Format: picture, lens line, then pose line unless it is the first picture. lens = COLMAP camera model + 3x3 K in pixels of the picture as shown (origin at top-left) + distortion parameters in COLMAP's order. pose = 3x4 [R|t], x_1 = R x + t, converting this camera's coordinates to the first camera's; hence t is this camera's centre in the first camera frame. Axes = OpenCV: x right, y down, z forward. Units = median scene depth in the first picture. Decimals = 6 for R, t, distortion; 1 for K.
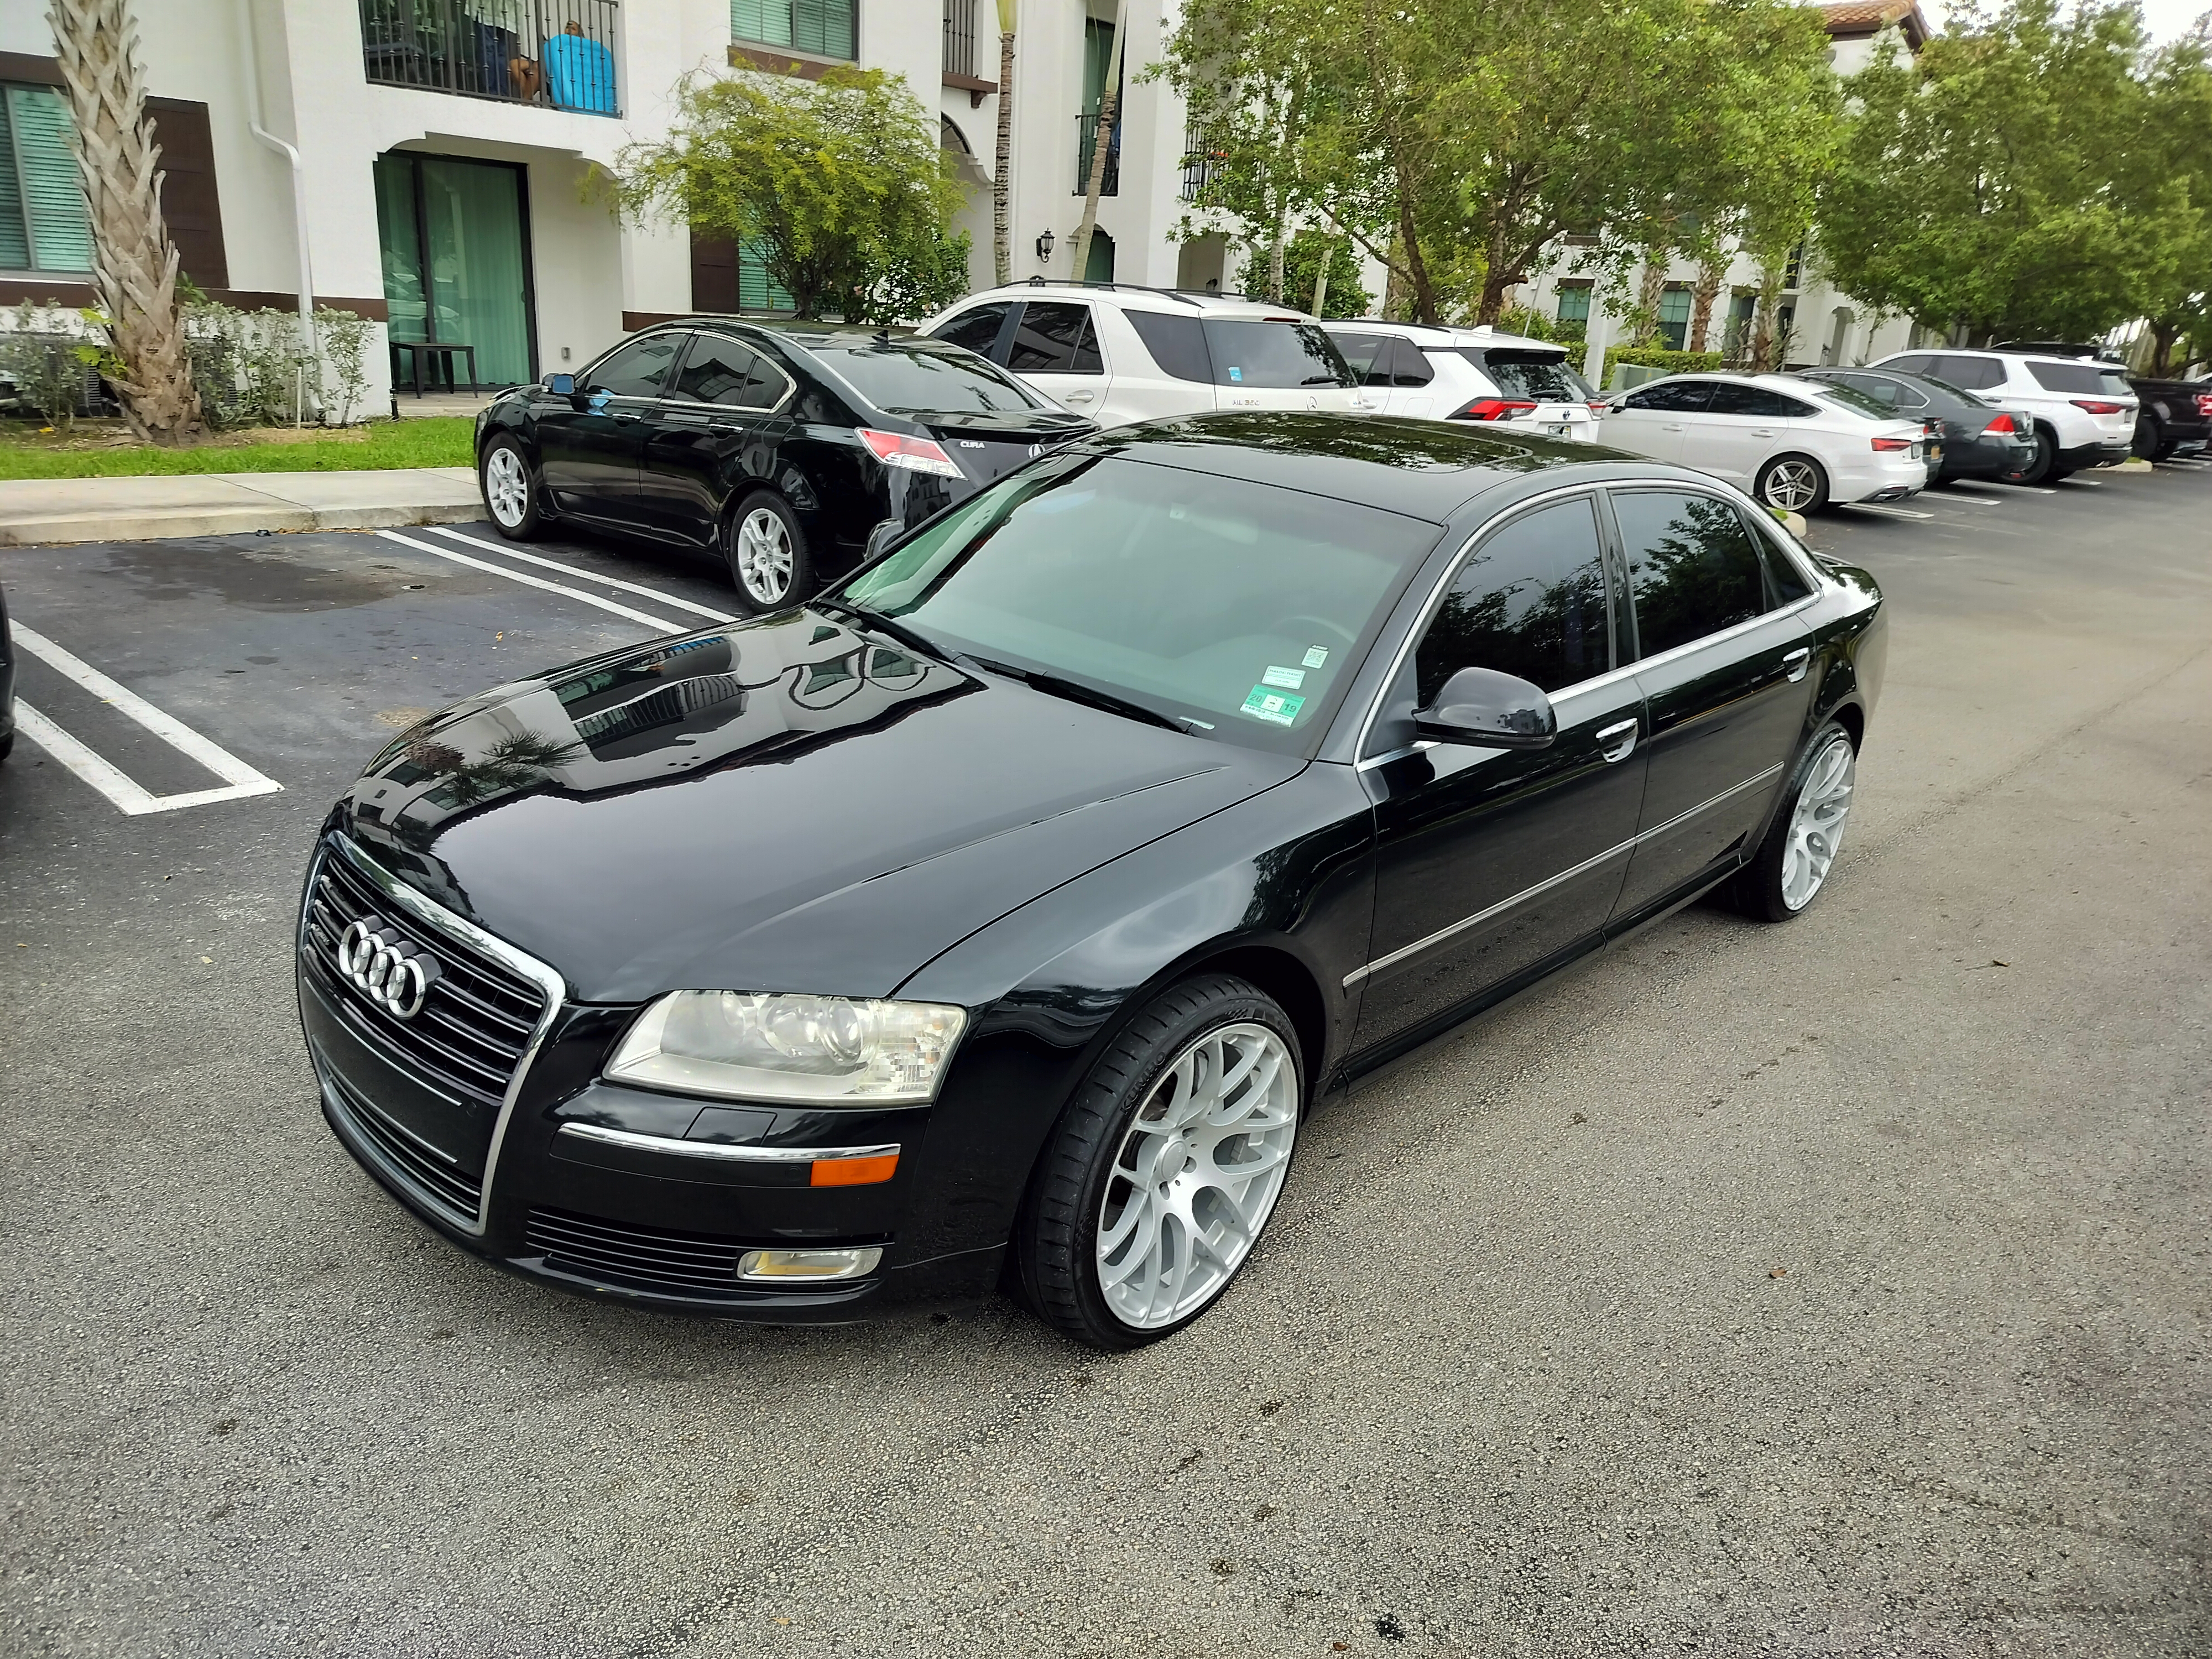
lens RADIAL K [[1562.4, 0, 1110.4], [0, 1562.4, 838.1], [0, 0, 1]] dist [0.012052, -0.022847]
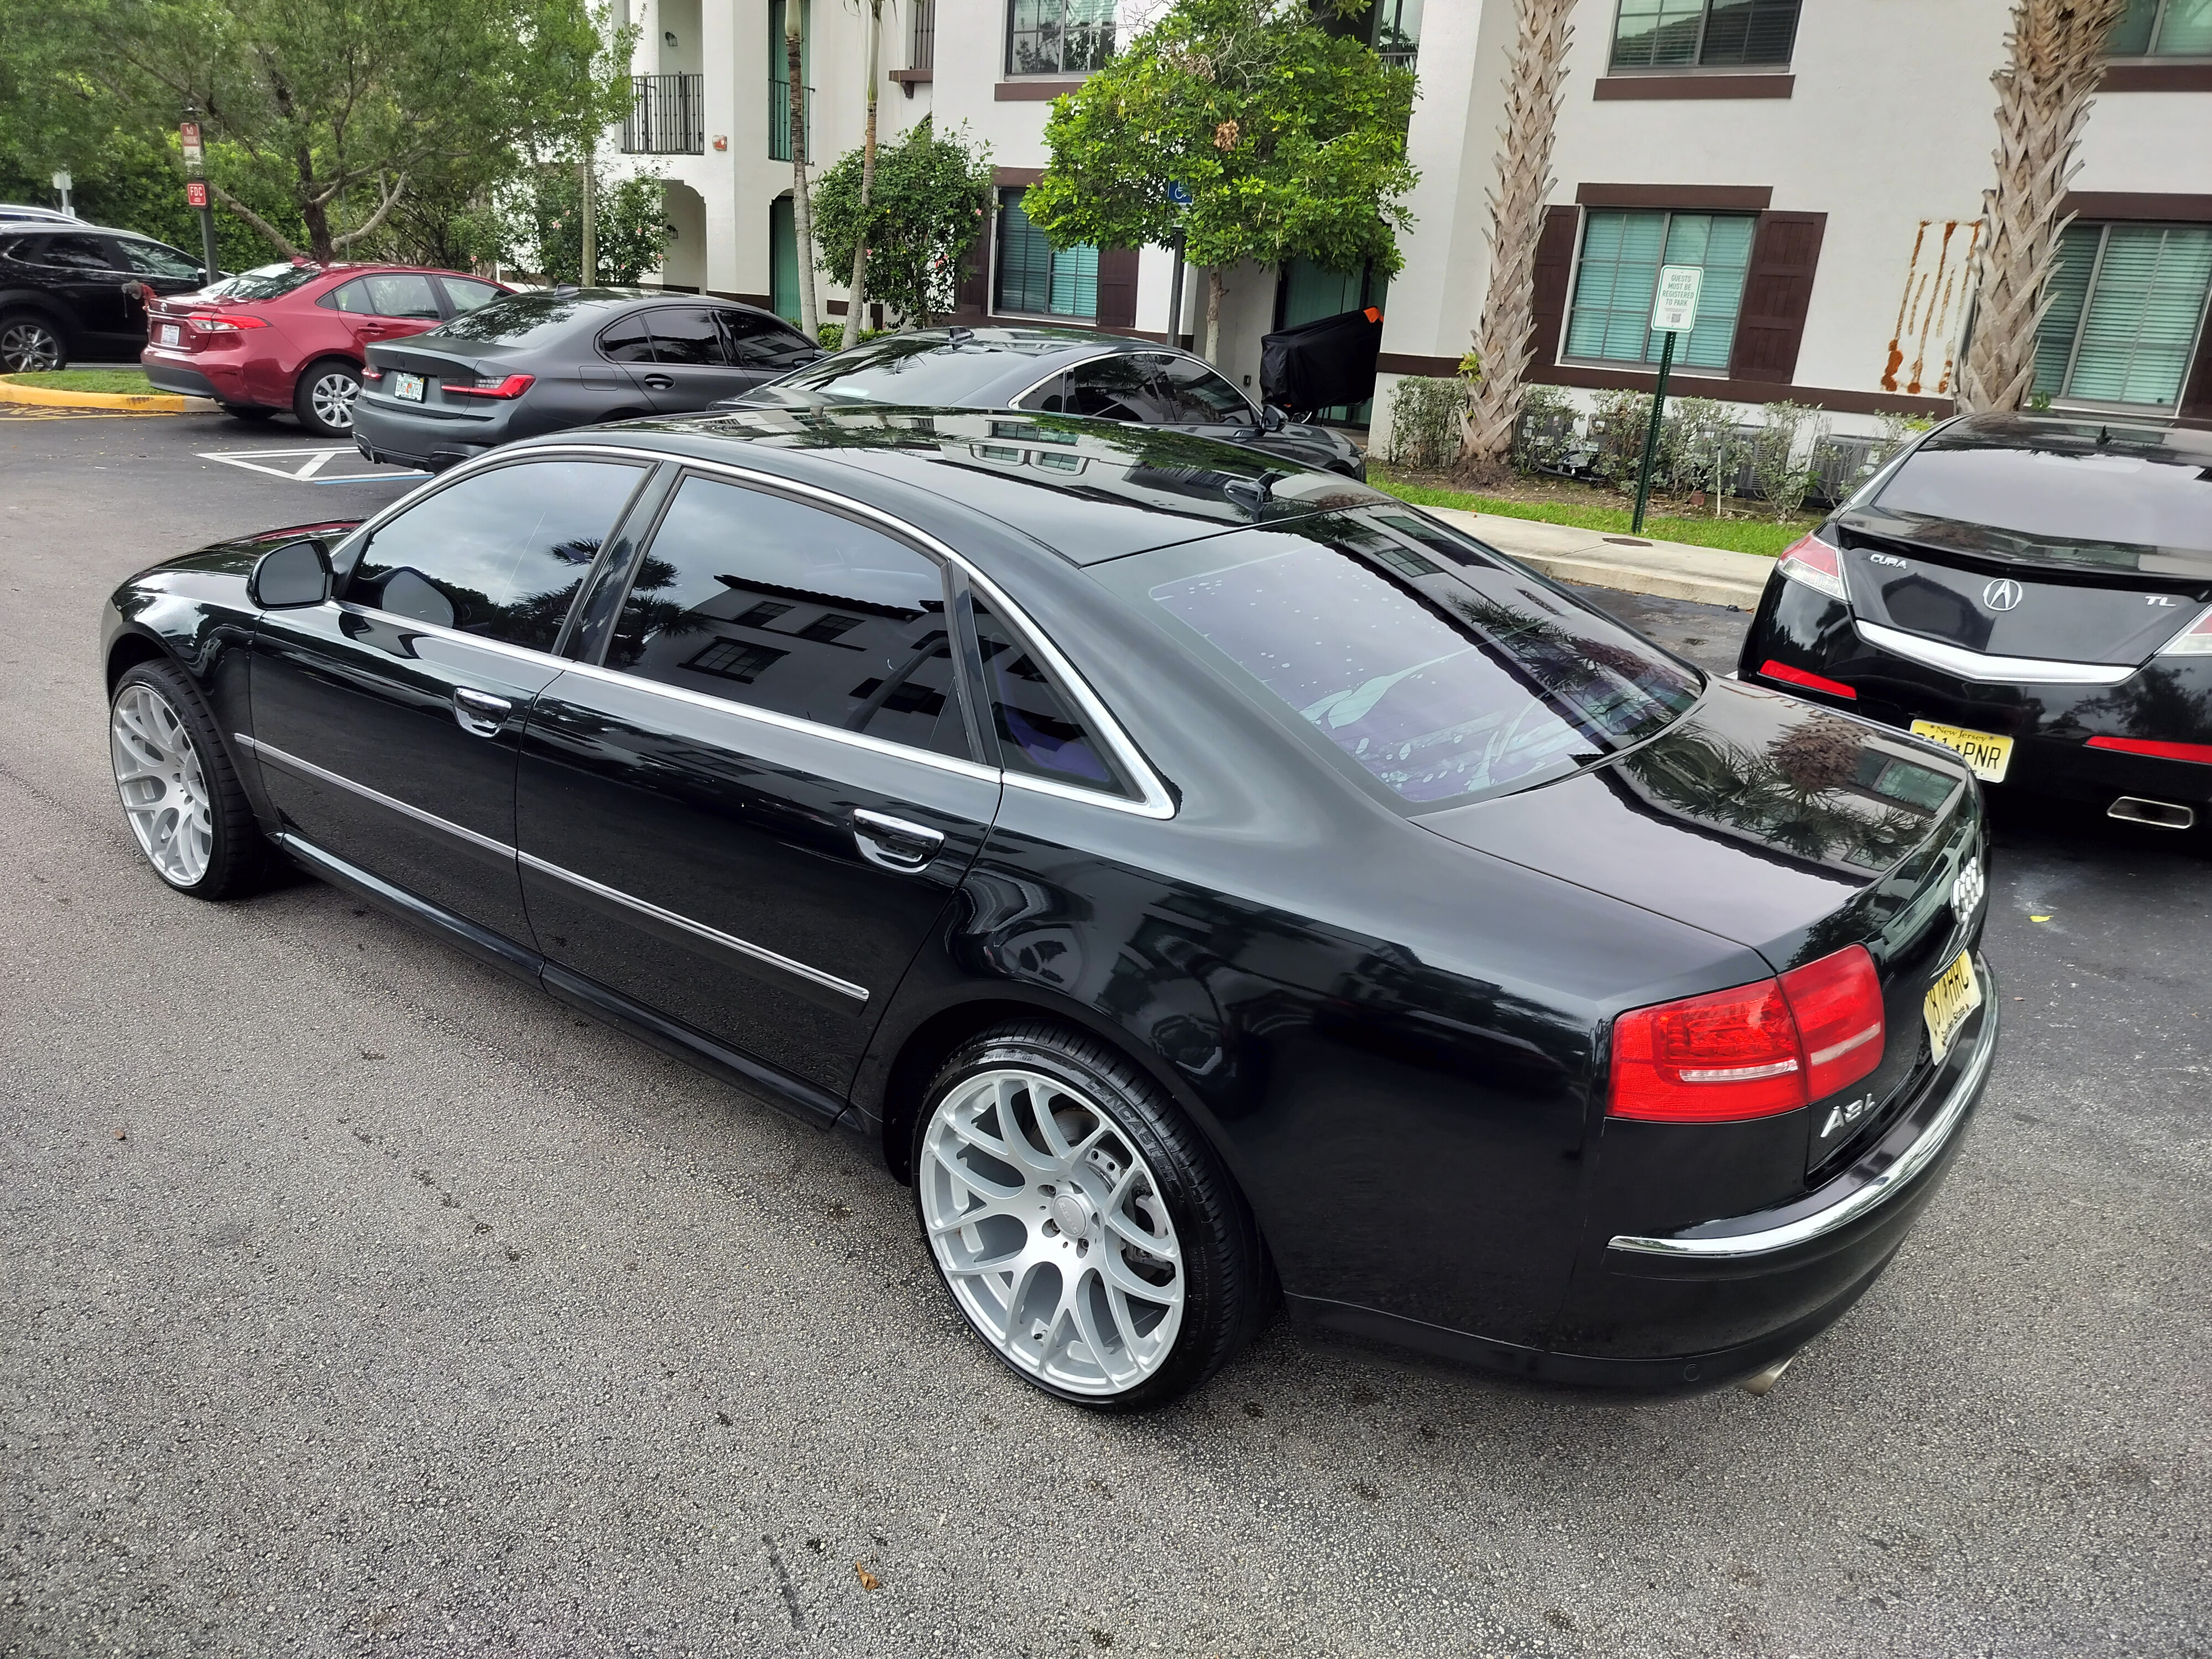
lens RADIAL K [[1562.4, 0, 1107.2], [0, 1562.4, 831.6], [0, 0, 1]] dist [0.012052, -0.022847]
pose [[0.096285, 0.268923, -0.958337, 0.404920], [-0.378436, 0.900397, 0.214643, -0.106902], [0.920606, 0.342003, 0.188465, 0.390493]]
